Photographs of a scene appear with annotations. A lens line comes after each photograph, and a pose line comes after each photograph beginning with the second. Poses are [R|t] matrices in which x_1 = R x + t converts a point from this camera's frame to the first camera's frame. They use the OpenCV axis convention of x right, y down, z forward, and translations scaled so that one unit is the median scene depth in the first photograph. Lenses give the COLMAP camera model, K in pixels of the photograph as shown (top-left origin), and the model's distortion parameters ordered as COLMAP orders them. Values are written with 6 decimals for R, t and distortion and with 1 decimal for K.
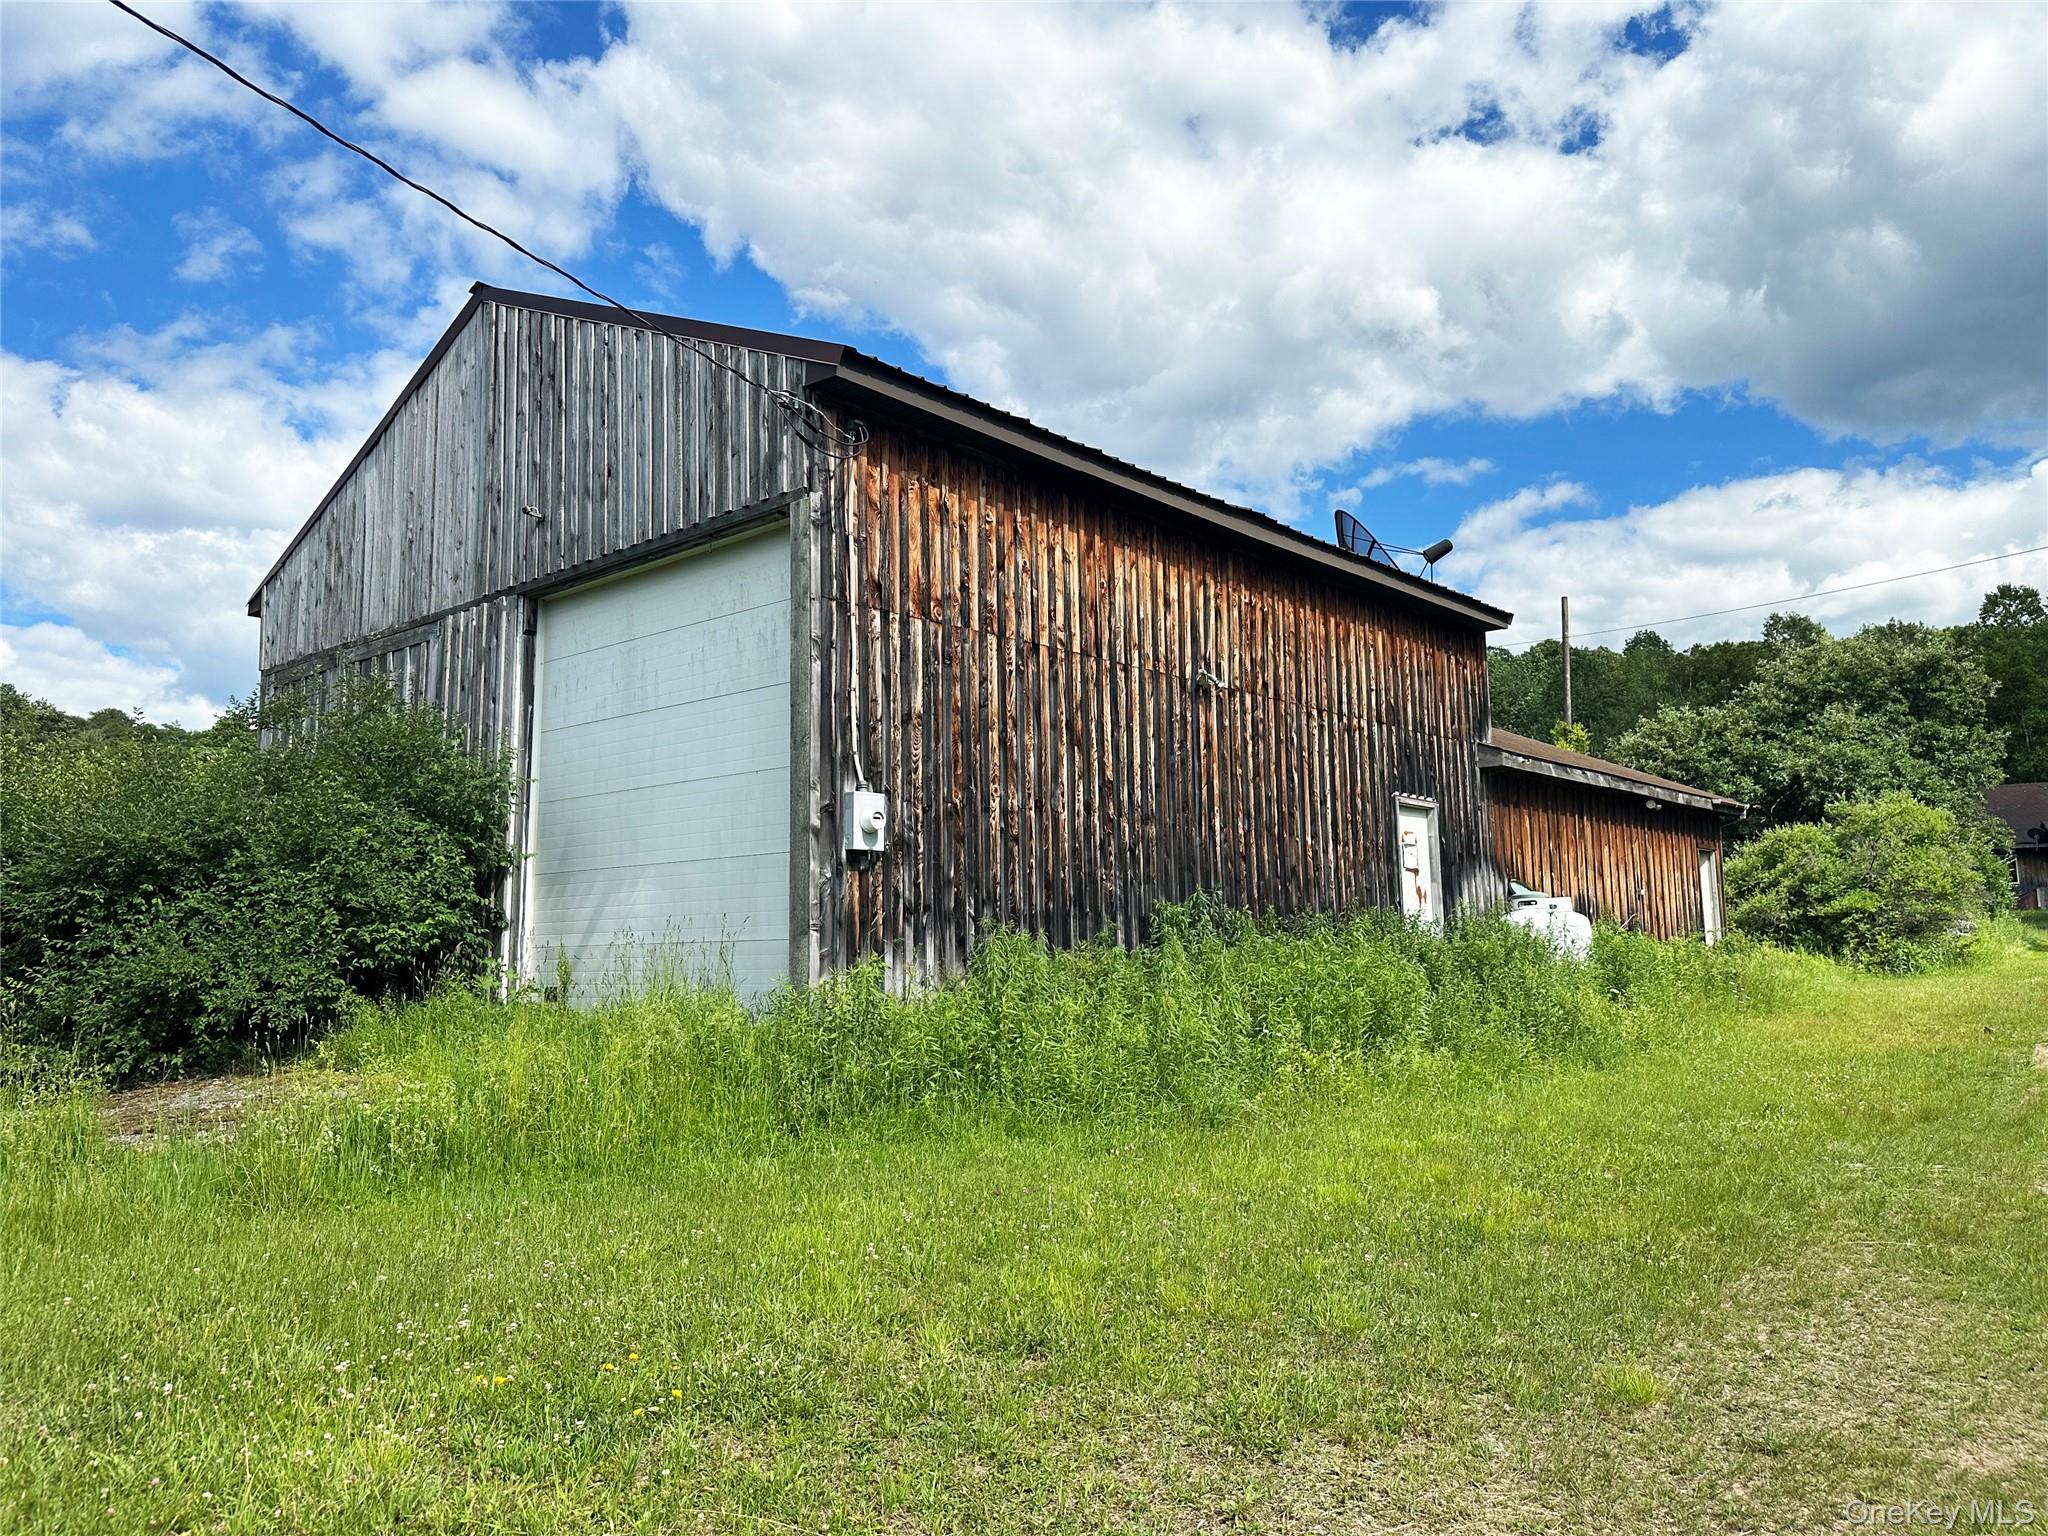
lens RADIAL K [[1422.7, 0, 1024.9], [0, 1422.7, 760.1], [0, 0, 1]] dist [0.096893, -0.147010]
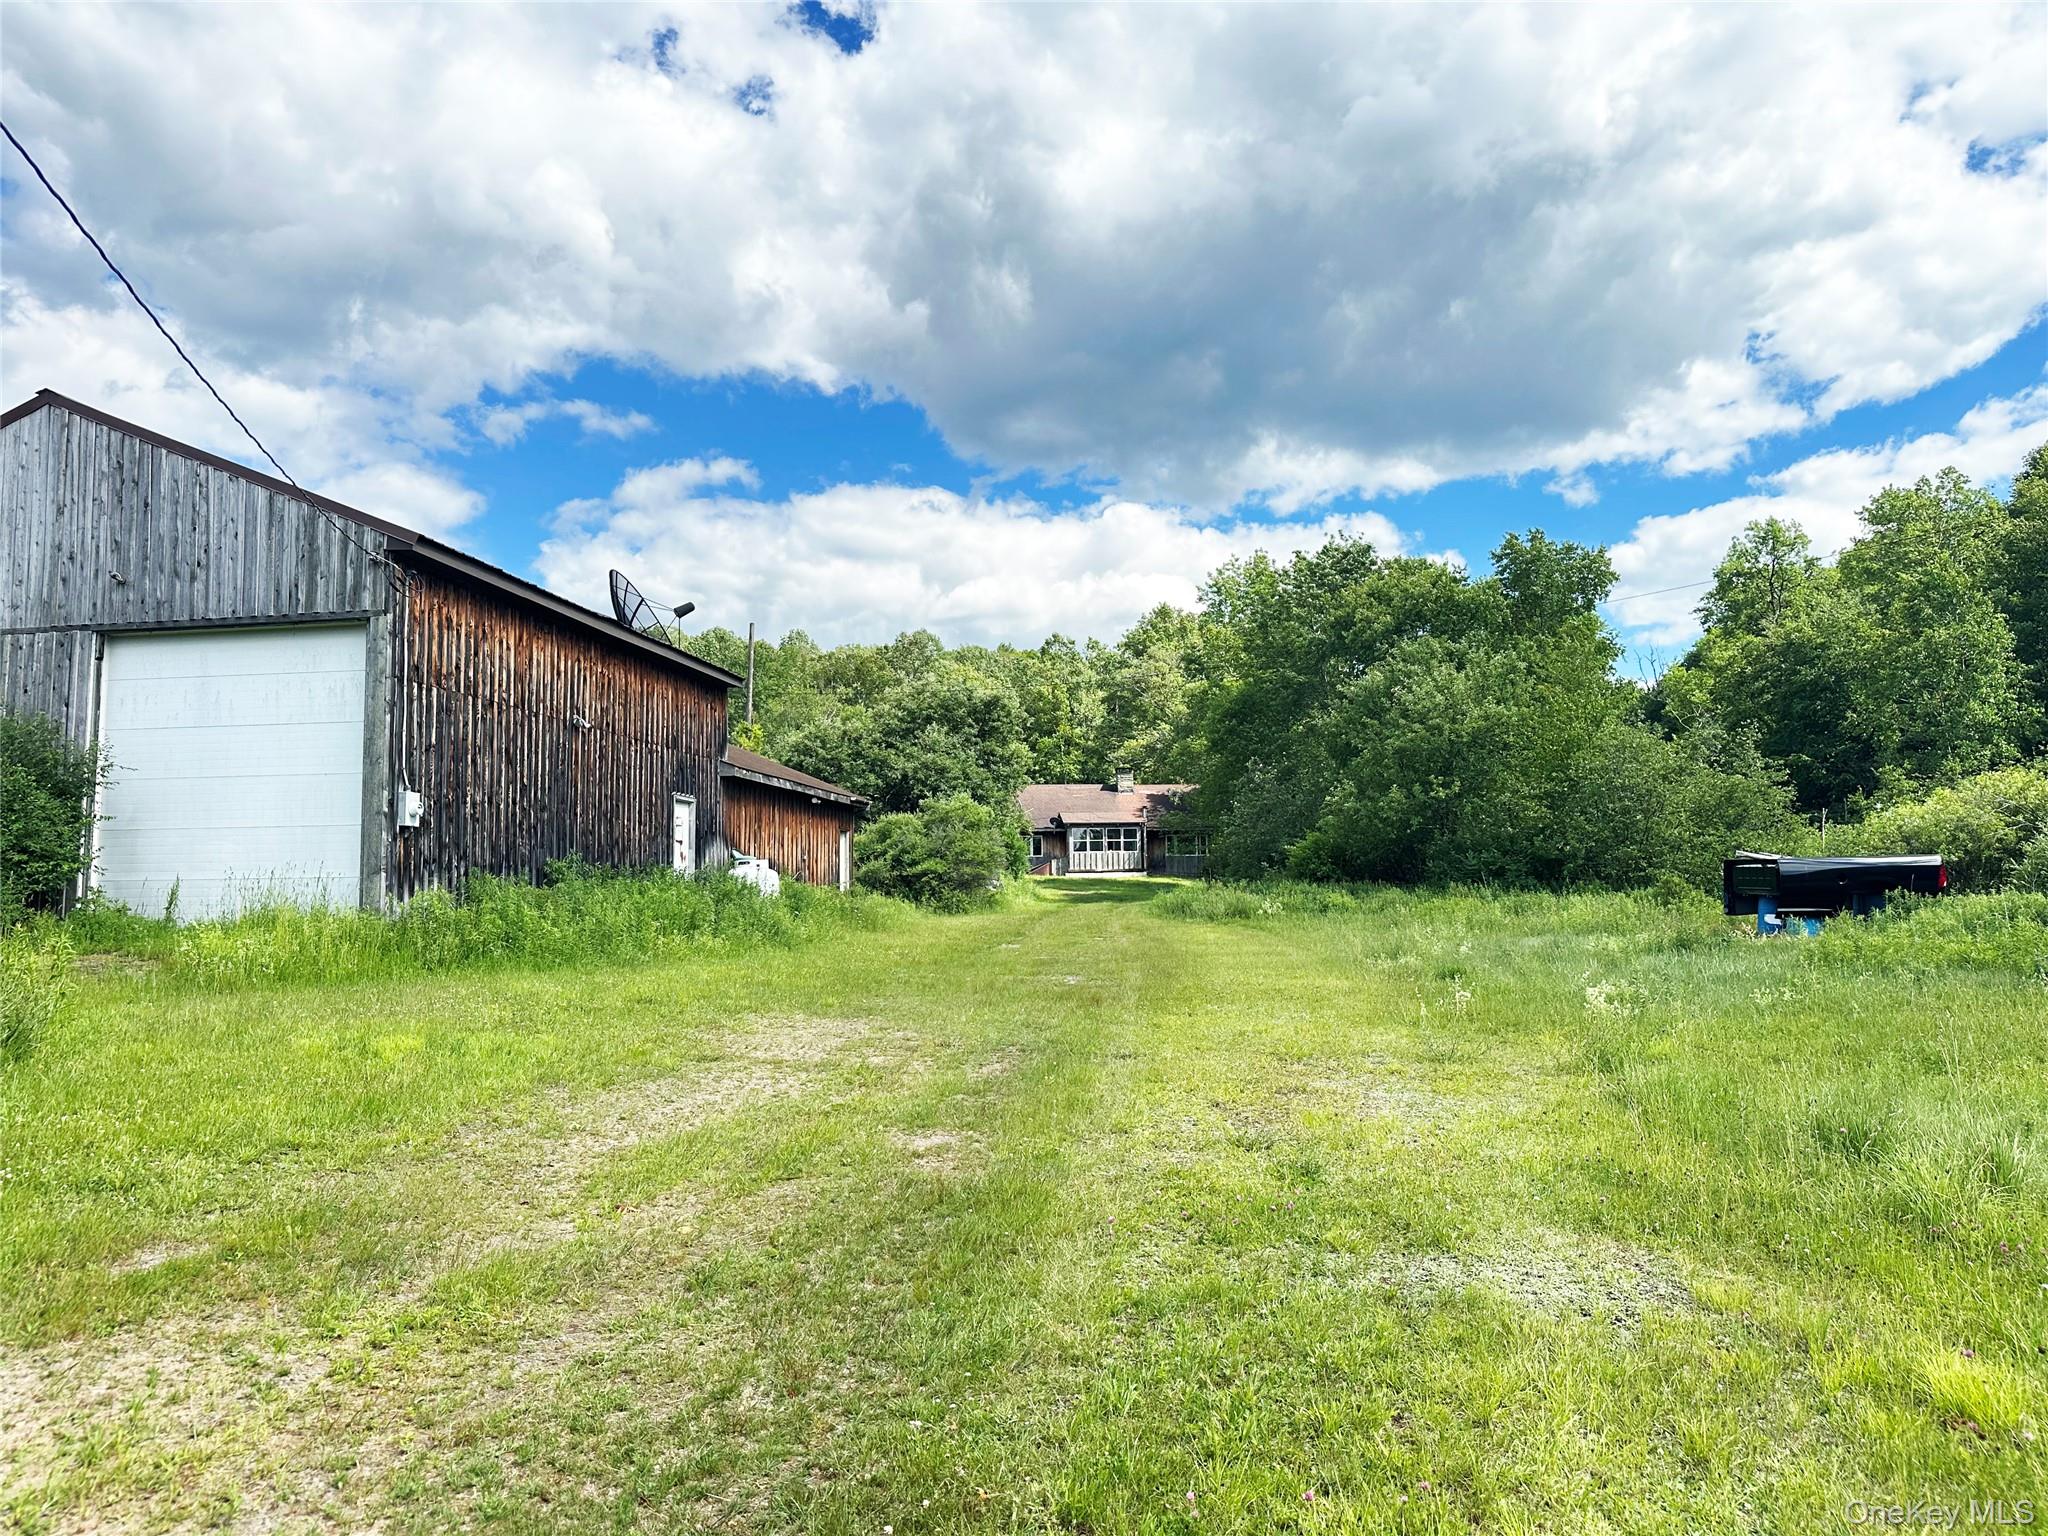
lens RADIAL K [[1422.7, 0, 1024.9], [0, 1422.7, 760.1], [0, 0, 1]] dist [0.096893, -0.147010]
pose [[0.840280, 0.057011, 0.539146, -0.312643], [-0.071042, 0.997460, 0.005246, -0.056403], [-0.537478, -0.042710, 0.842196, -0.622863]]
